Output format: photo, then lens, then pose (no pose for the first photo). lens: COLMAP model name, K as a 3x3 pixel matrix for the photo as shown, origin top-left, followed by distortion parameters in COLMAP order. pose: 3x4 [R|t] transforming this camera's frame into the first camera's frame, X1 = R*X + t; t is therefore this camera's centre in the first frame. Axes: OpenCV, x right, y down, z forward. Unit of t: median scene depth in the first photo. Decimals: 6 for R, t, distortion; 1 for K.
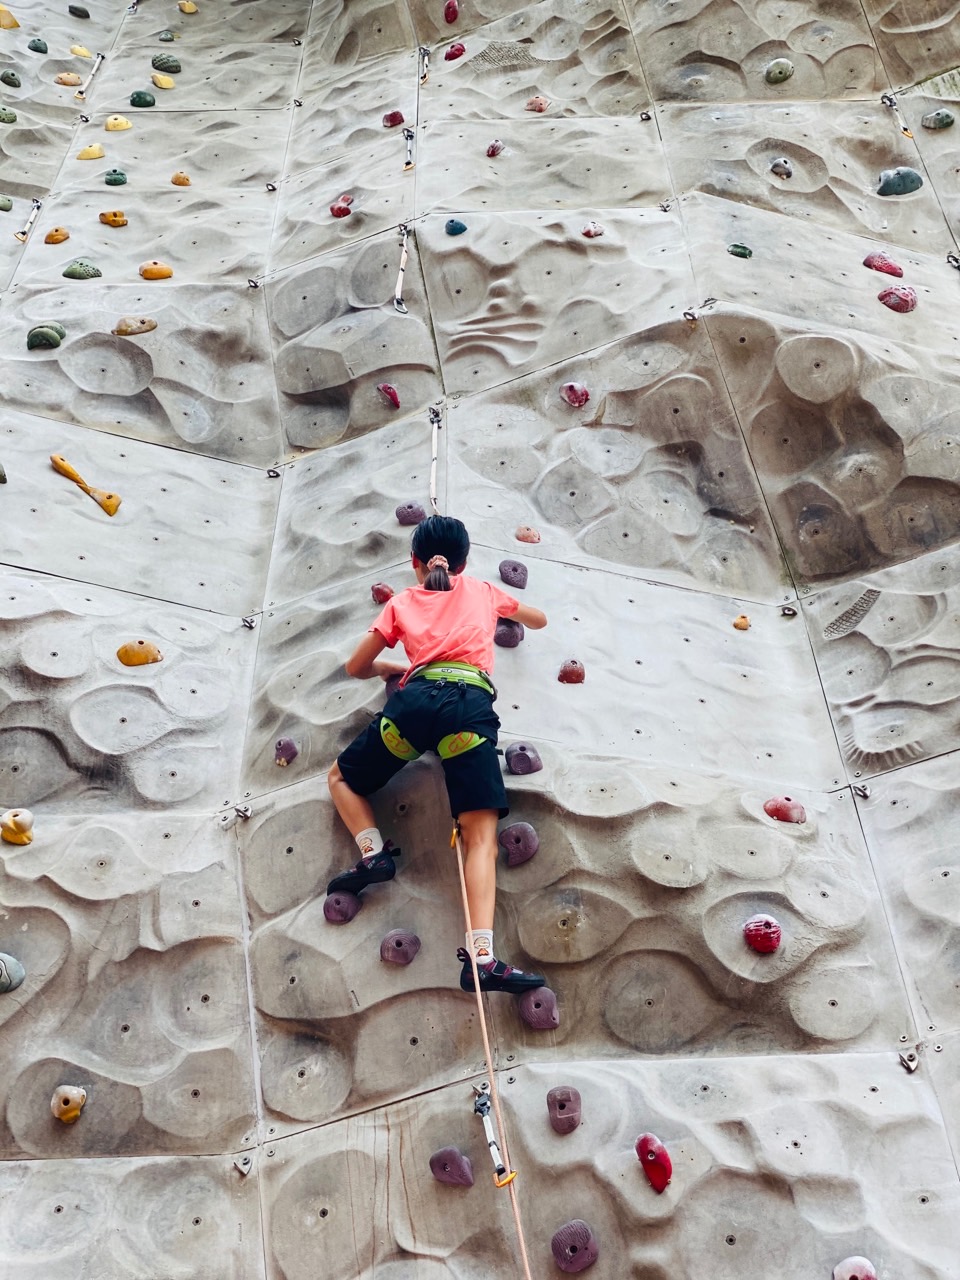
lens RADIAL K [[1911.1, 0, 487.5], [0, 1911.1, 634.4], [0, 0, 1]] dist [0.204735, -0.456860]
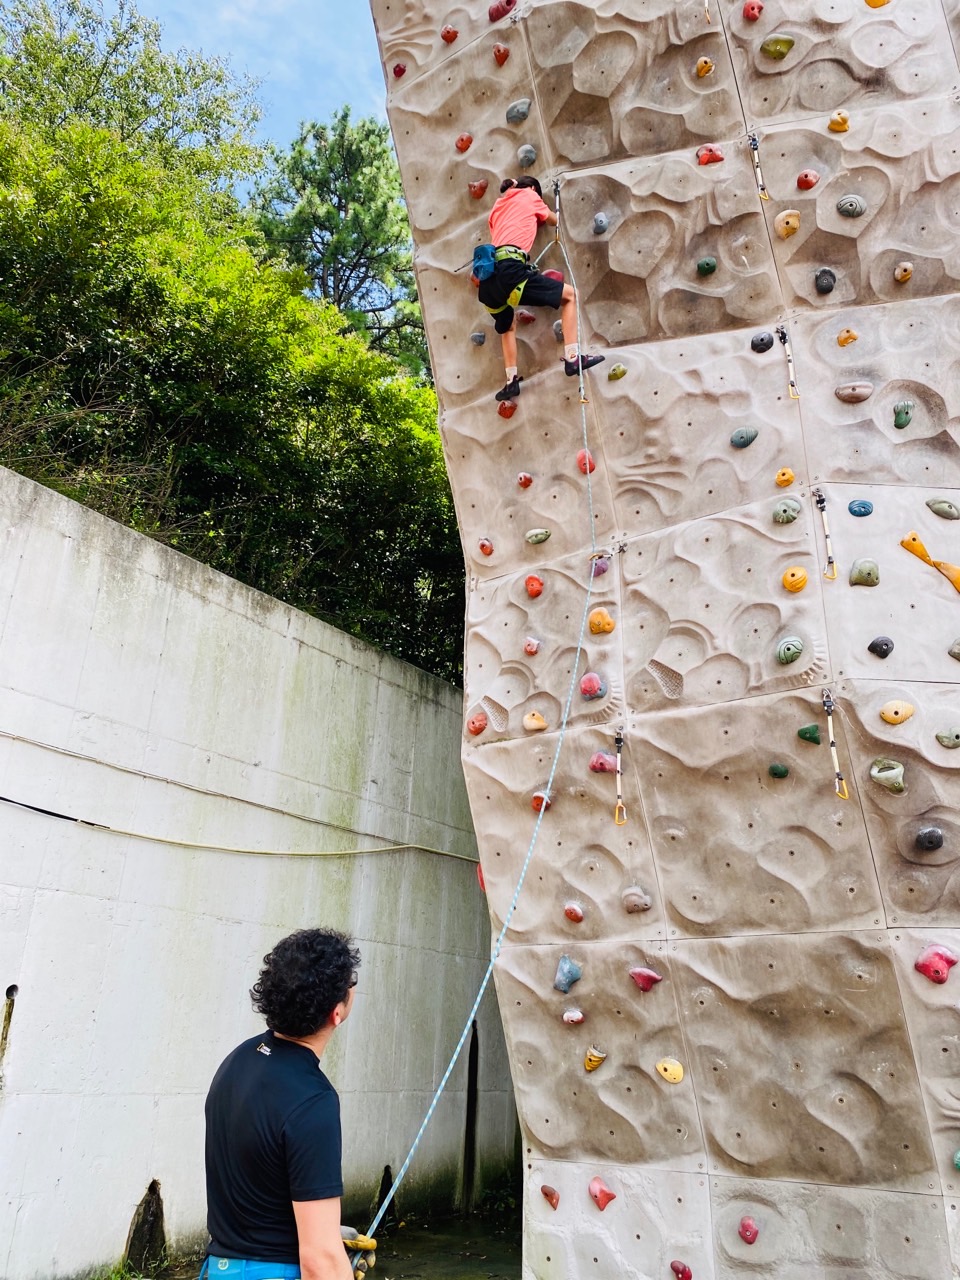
lens RADIAL K [[977.0, 0, 475.6], [0, 977.0, 630.9], [0, 0, 1]] dist [0.022484, -0.011947]
pose [[0.975744, -0.051571, -0.212752, -0.327971], [0.155344, 0.847875, 0.506929, -0.011218], [0.154244, -0.527683, 0.835320, -0.046397]]
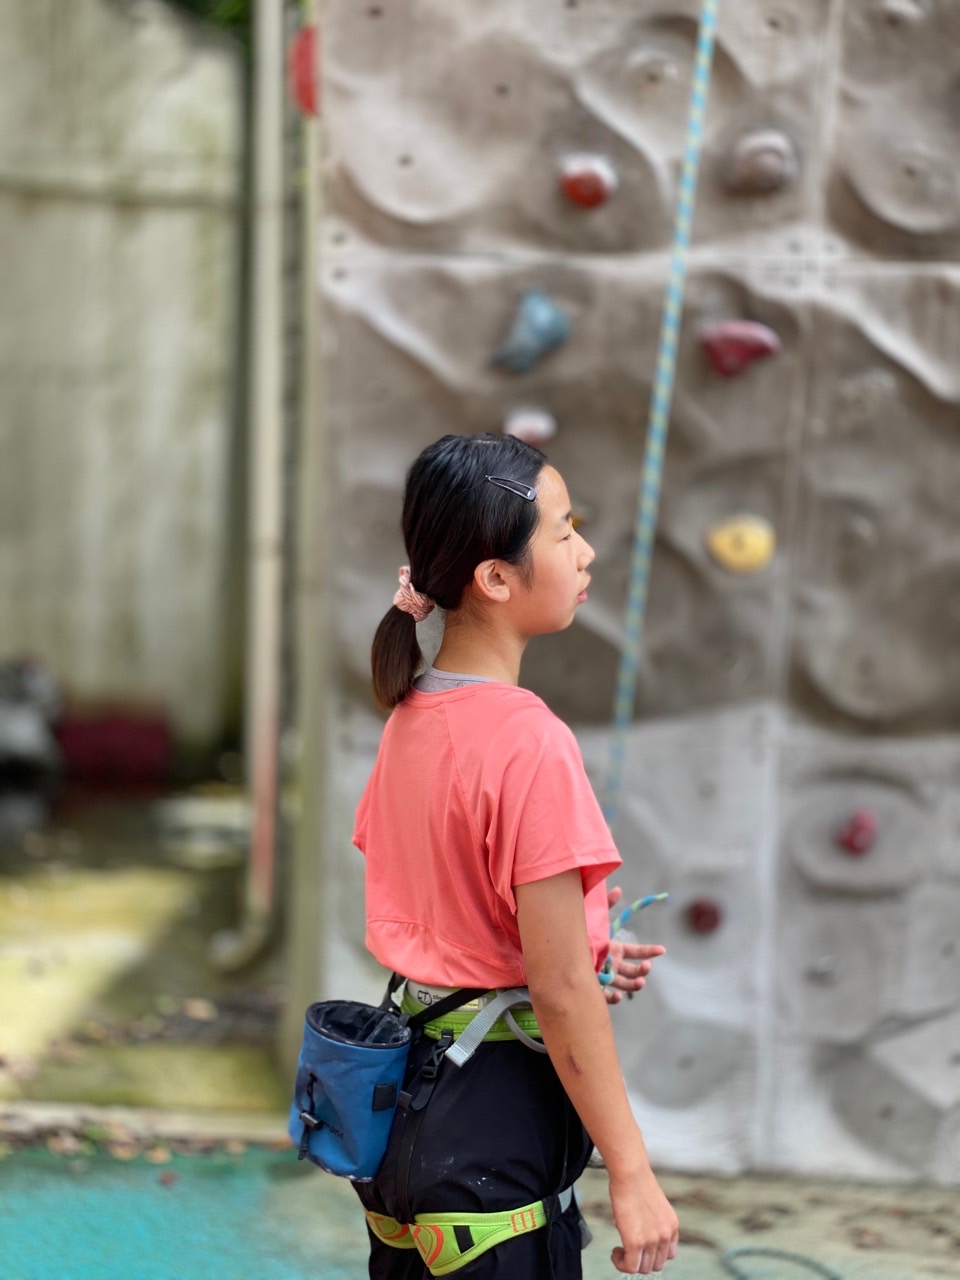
lens RADIAL K [[1887.4, 0, 483.0], [0, 1887.4, 634.3], [0, 0, 1]] dist [0.223125, -0.492027]
pose [[0.942270, 0.028092, 0.333674, -0.637973], [-0.294781, 0.542290, 0.786782, 0.180505], [-0.158846, -0.839721, 0.519265, 0.059202]]
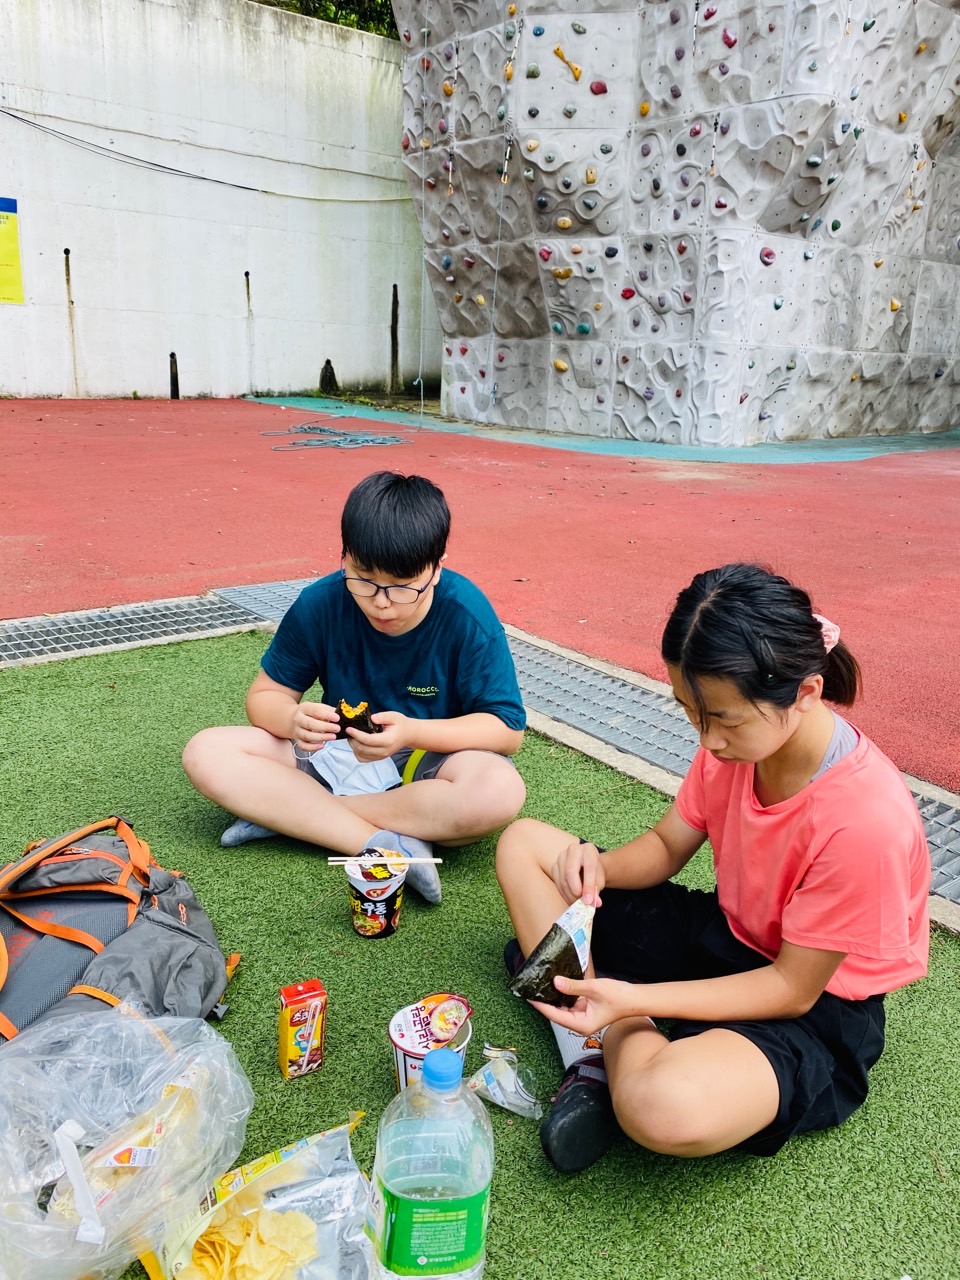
lens RADIAL K [[977.0, 0, 475.6], [0, 977.0, 630.9], [0, 0, 1]] dist [0.022484, -0.011947]
pose [[0.874782, 0.173614, -0.452344, 0.503972], [0.368975, 0.366383, 0.854179, -0.625520], [0.314028, -0.914124, 0.256446, -0.577144]]
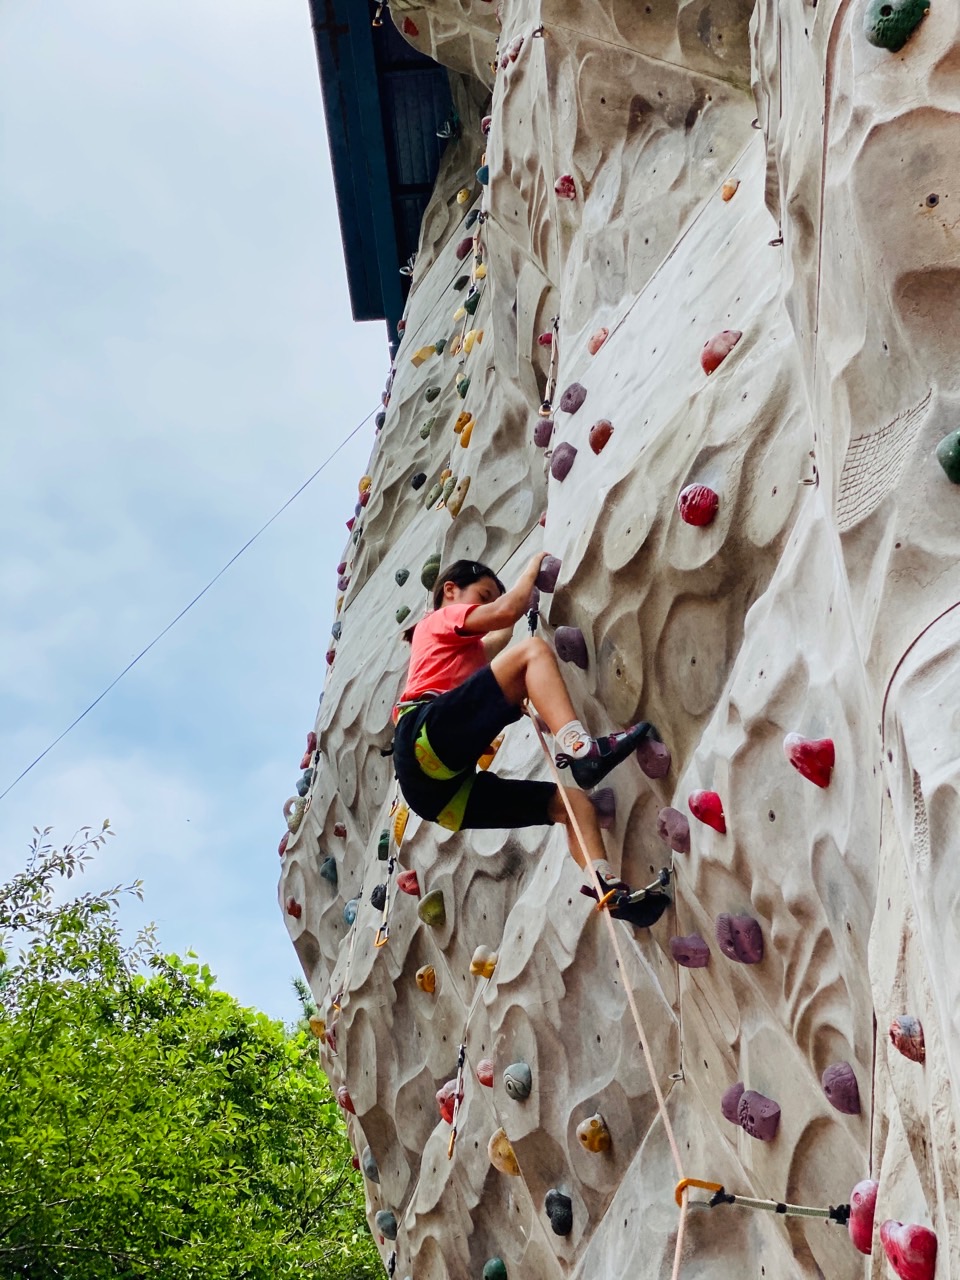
lens RADIAL K [[1902.0, 0, 478.7], [0, 1902.0, 675.3], [0, 0, 1]] dist [0.128535, 0.026116]
pose [[0.305861, -0.757763, -0.576407, 0.396445], [0.744216, 0.567880, -0.351647, 0.308694], [0.593795, -0.321416, 0.737631, 0.220983]]
